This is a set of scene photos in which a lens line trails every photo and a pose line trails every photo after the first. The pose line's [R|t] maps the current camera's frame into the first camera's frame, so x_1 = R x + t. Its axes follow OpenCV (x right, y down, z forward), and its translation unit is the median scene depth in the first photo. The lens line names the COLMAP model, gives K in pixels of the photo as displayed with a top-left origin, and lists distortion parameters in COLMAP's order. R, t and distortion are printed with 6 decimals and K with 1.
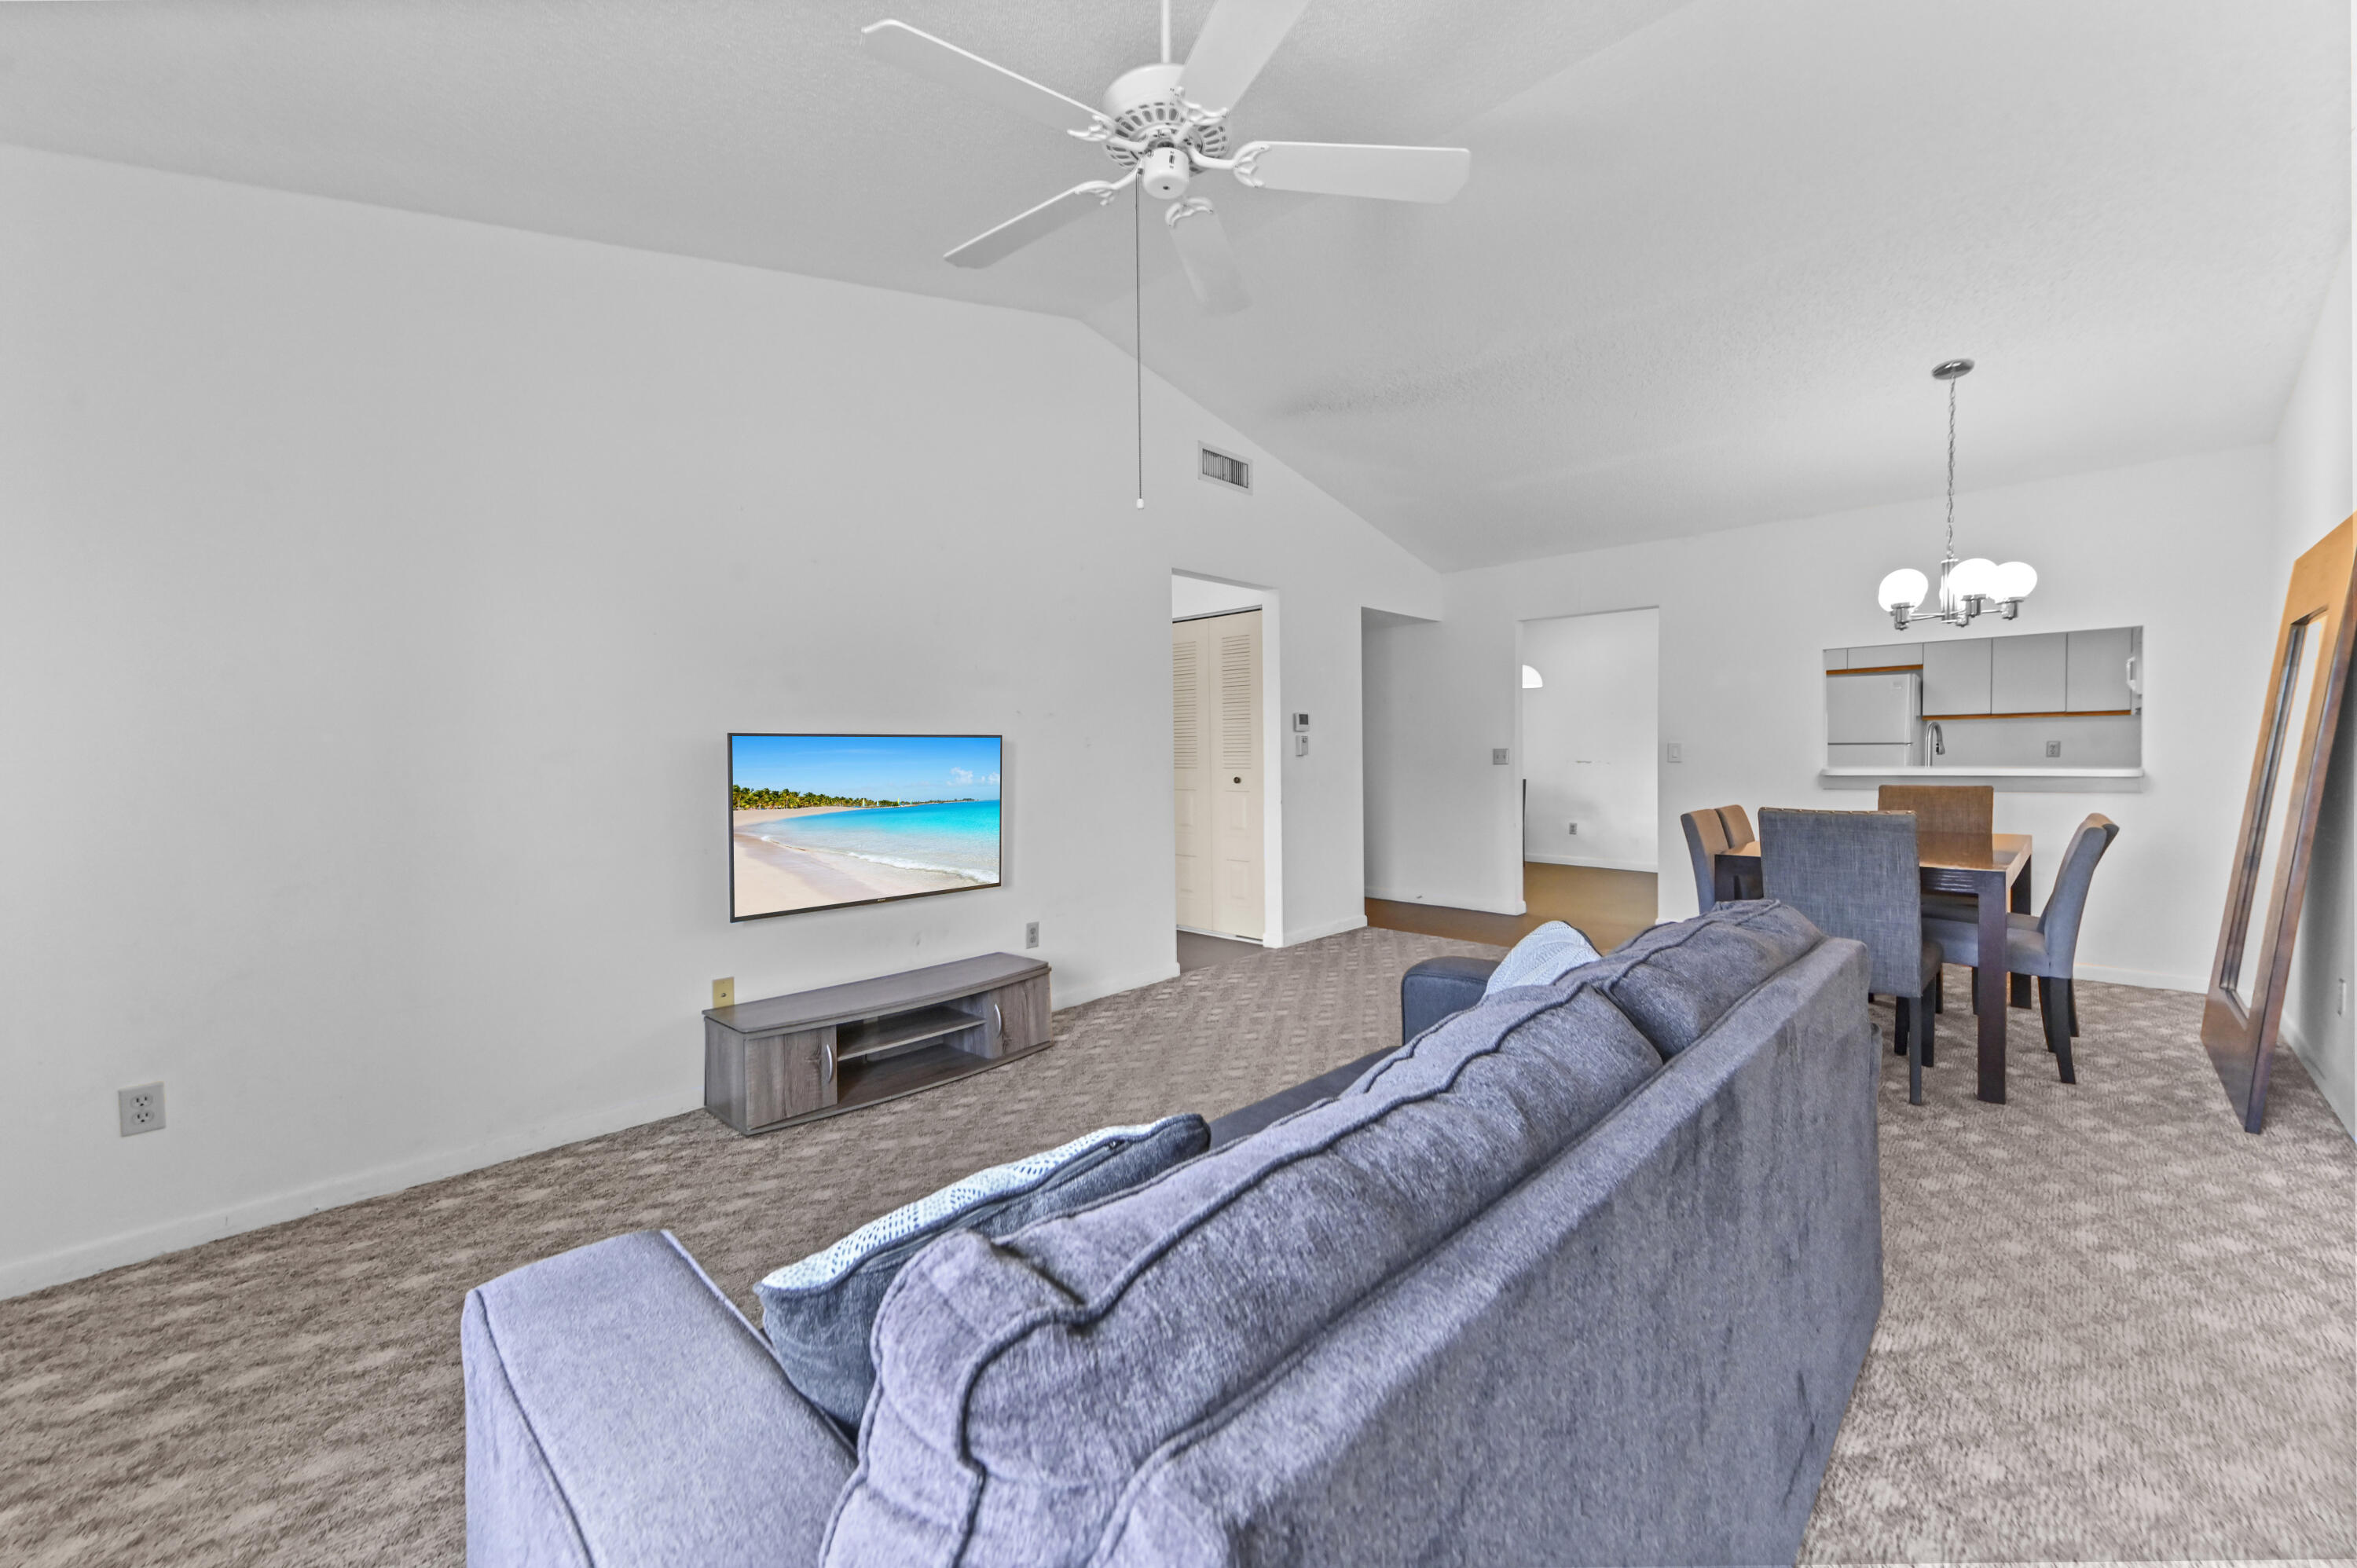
lens RADIAL K [[916.5, 0, 1179.7], [0, 916.5, 753.2], [0, 0, 1]] dist [0.000553, 0.000080]
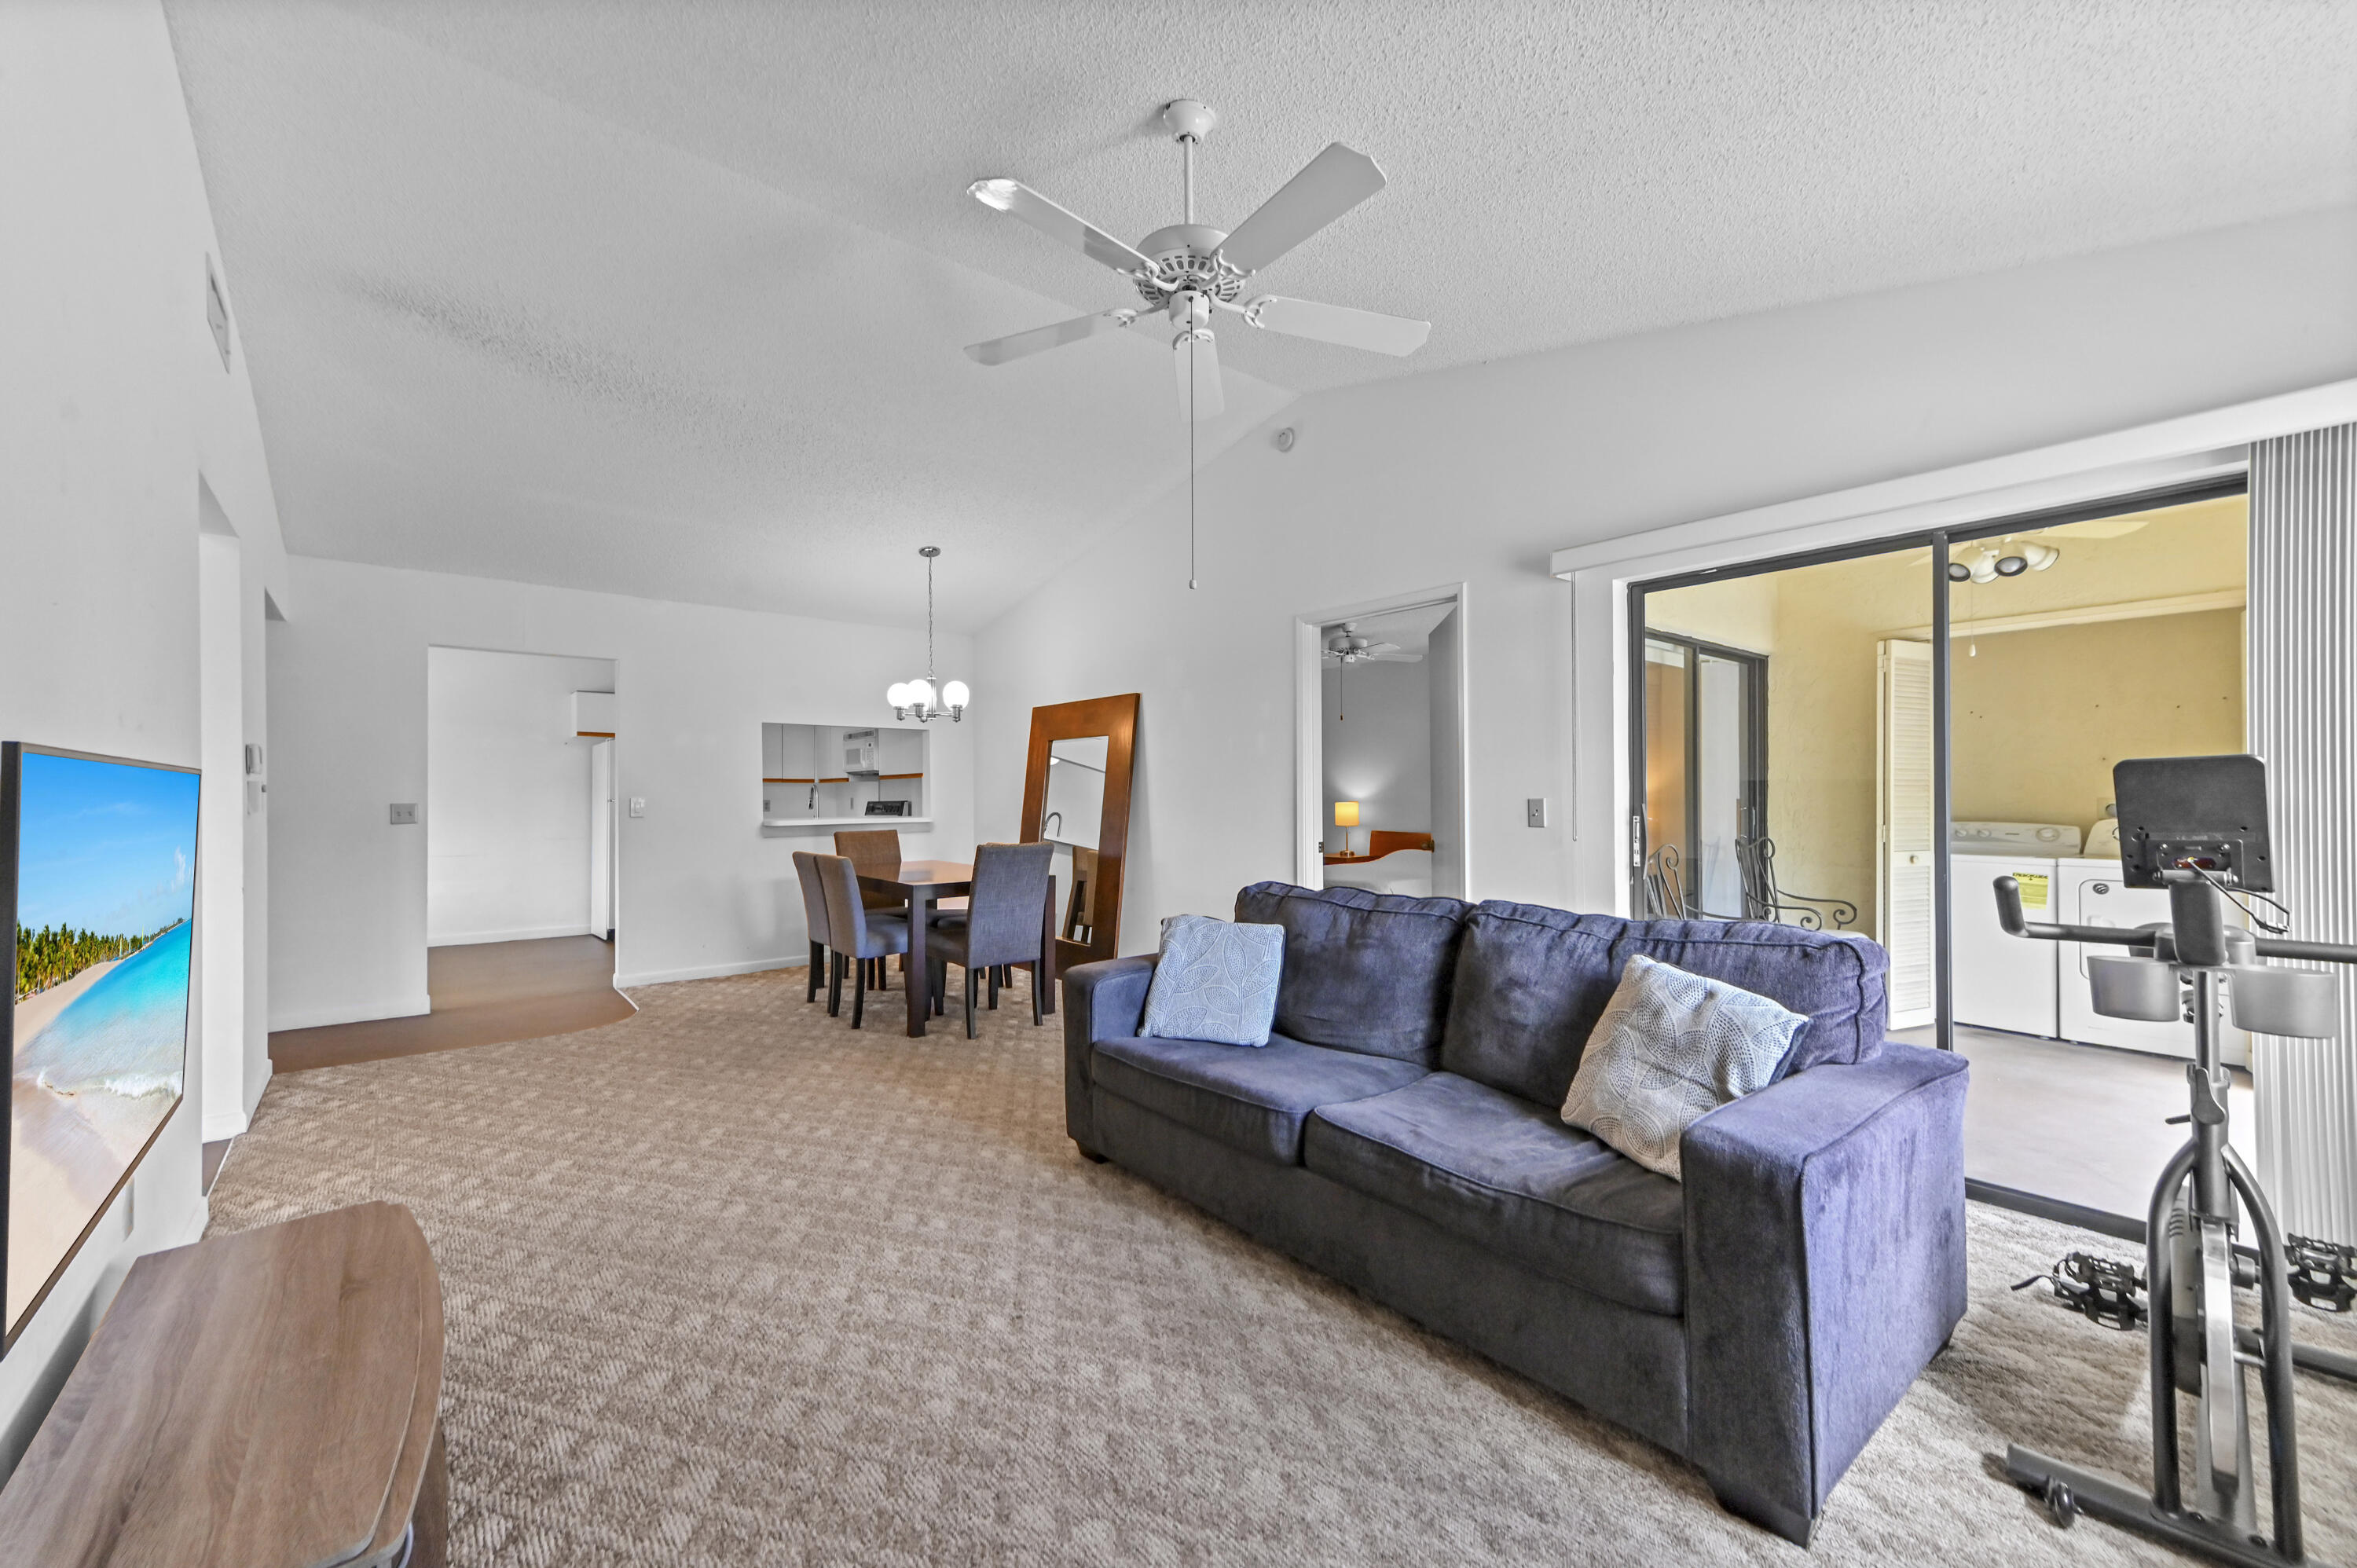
lens RADIAL K [[905.4, 0, 1173.4], [0, 905.4, 795.0], [0, 0, 1]] dist [-0.000133, -0.000010]
pose [[0.106340, 0.011950, 0.994258, -0.664105], [0.001113, 0.999926, -0.012137, -0.003608], [-0.994329, 0.002397, 0.106319, 0.515404]]
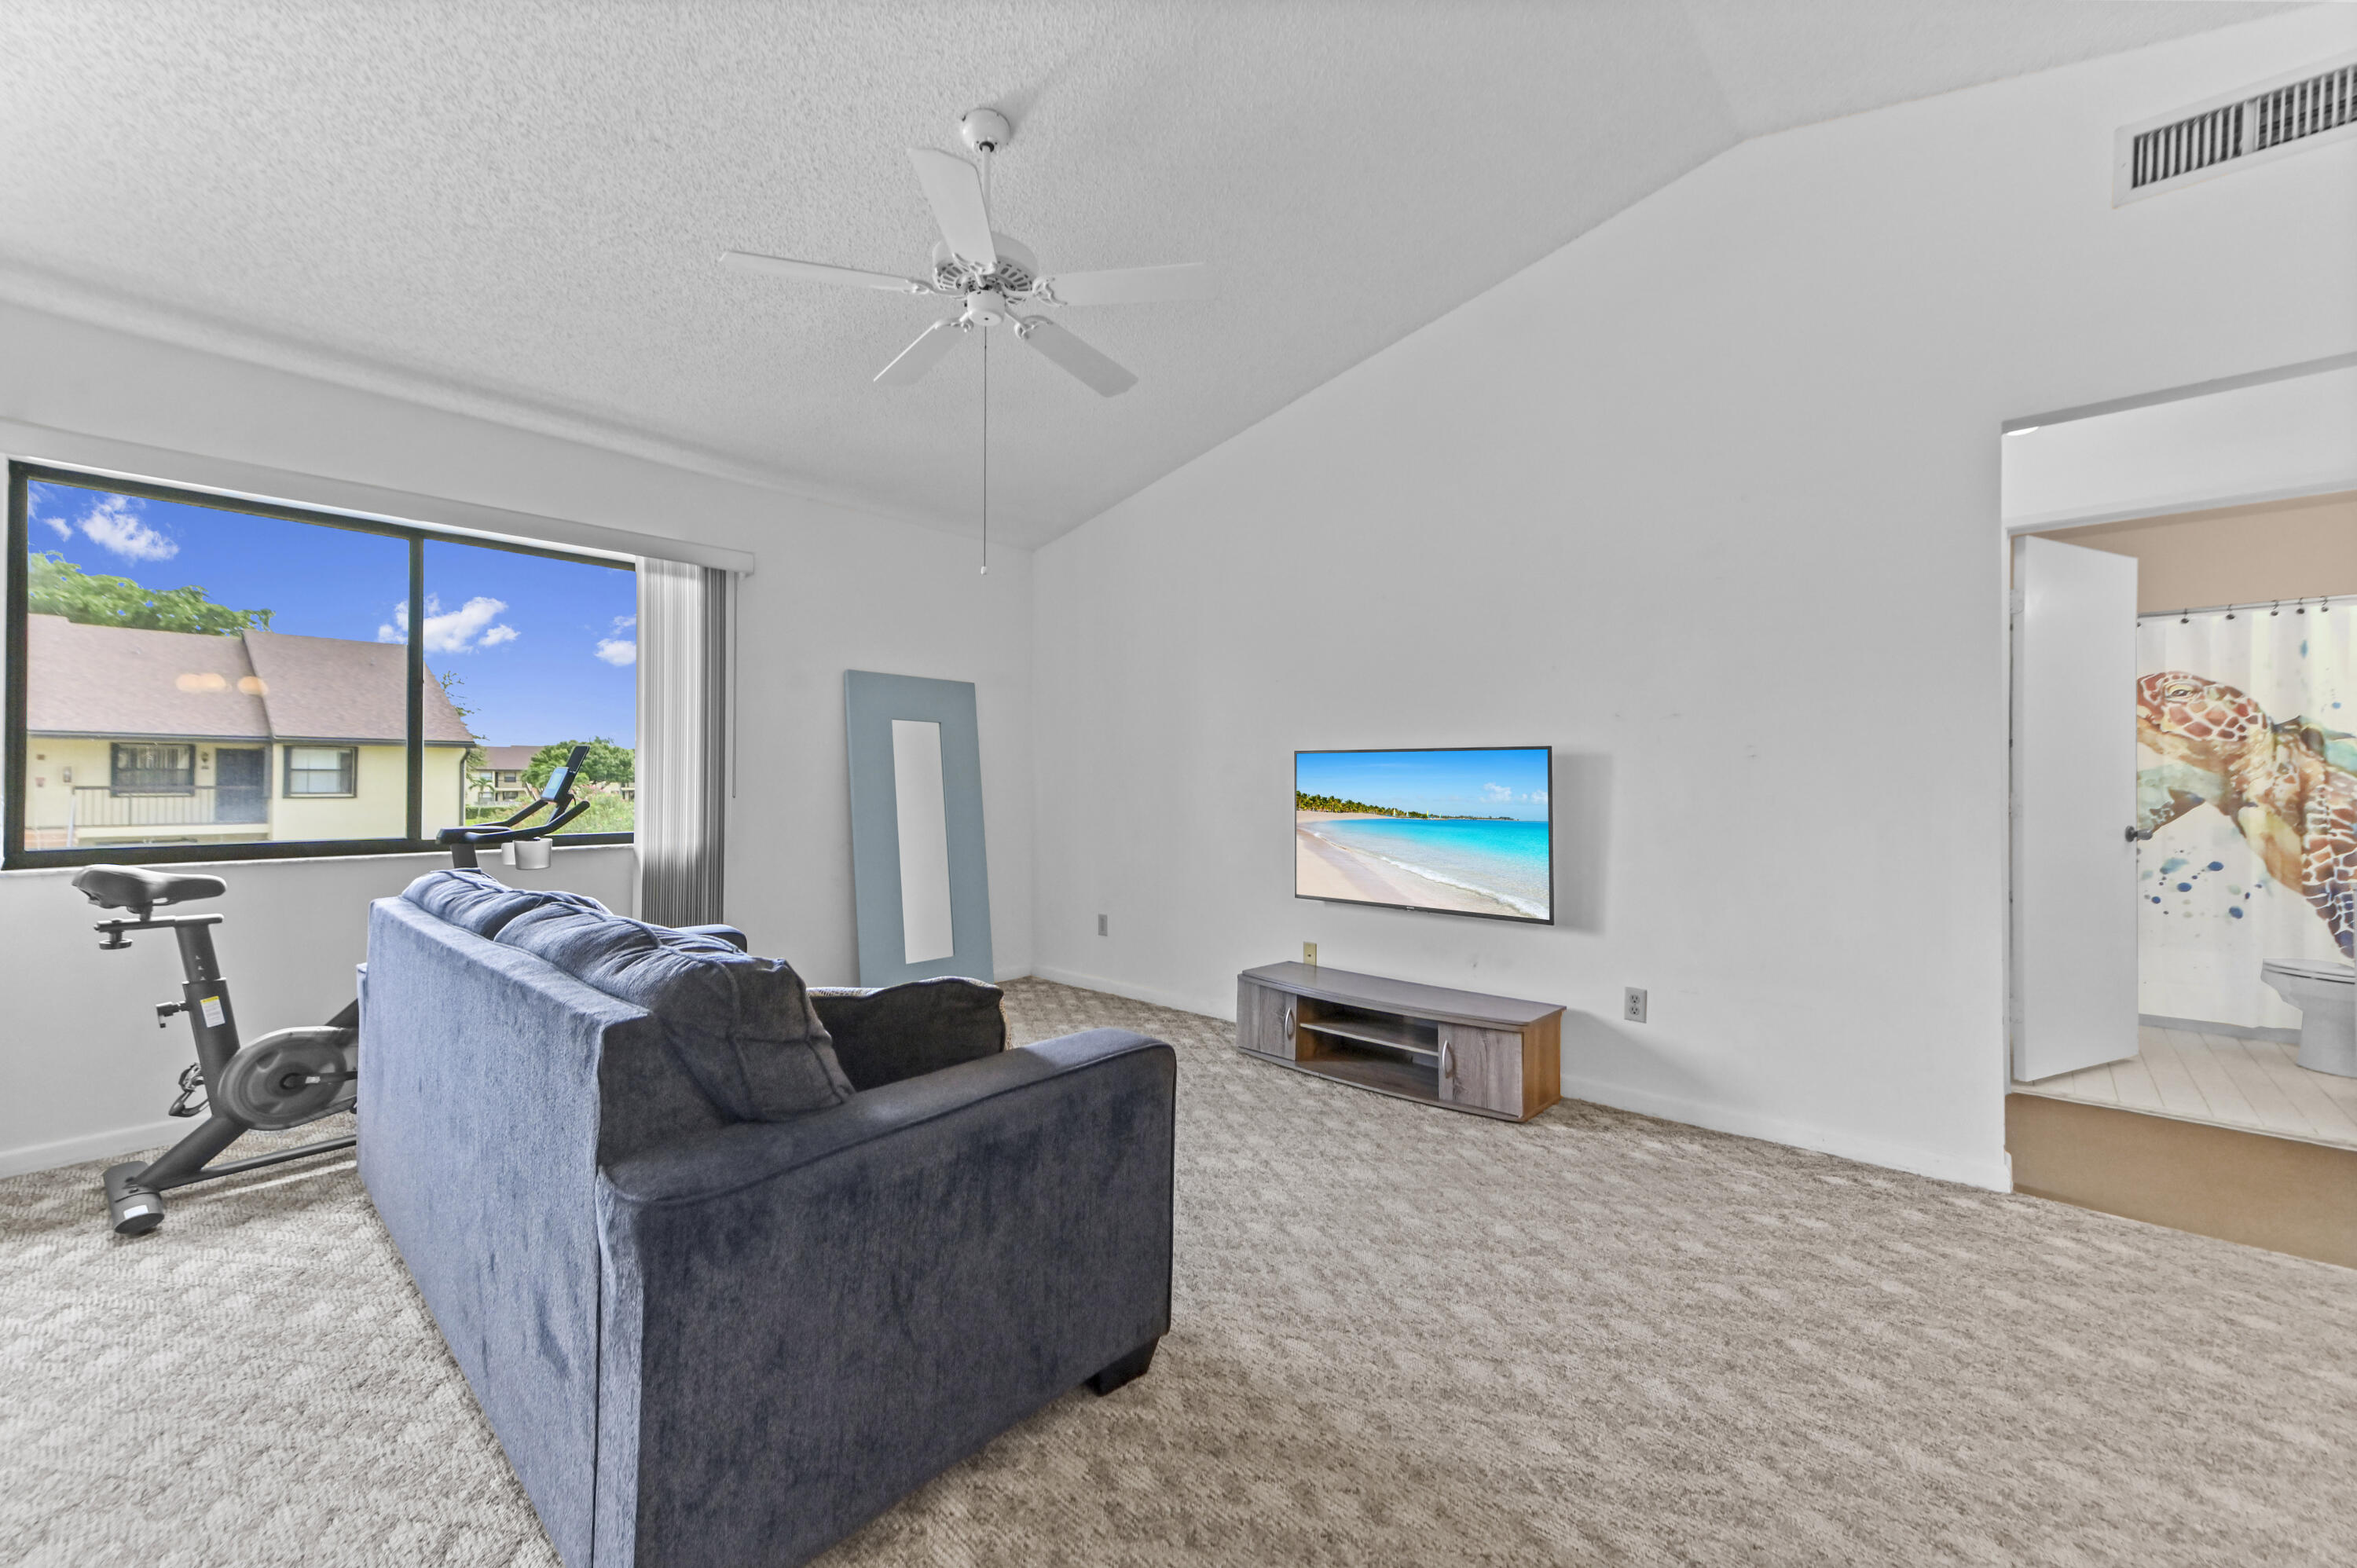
lens RADIAL K [[909.5, 0, 1182.7], [0, 909.5, 709.7], [0, 0, 1]] dist [0.000864, 0.000107]
pose [[0.040054, -0.073611, -0.996482, 0.724491], [-0.014255, 0.997139, -0.074233, 0.015876], [0.999096, 0.017178, 0.038890, 0.699528]]
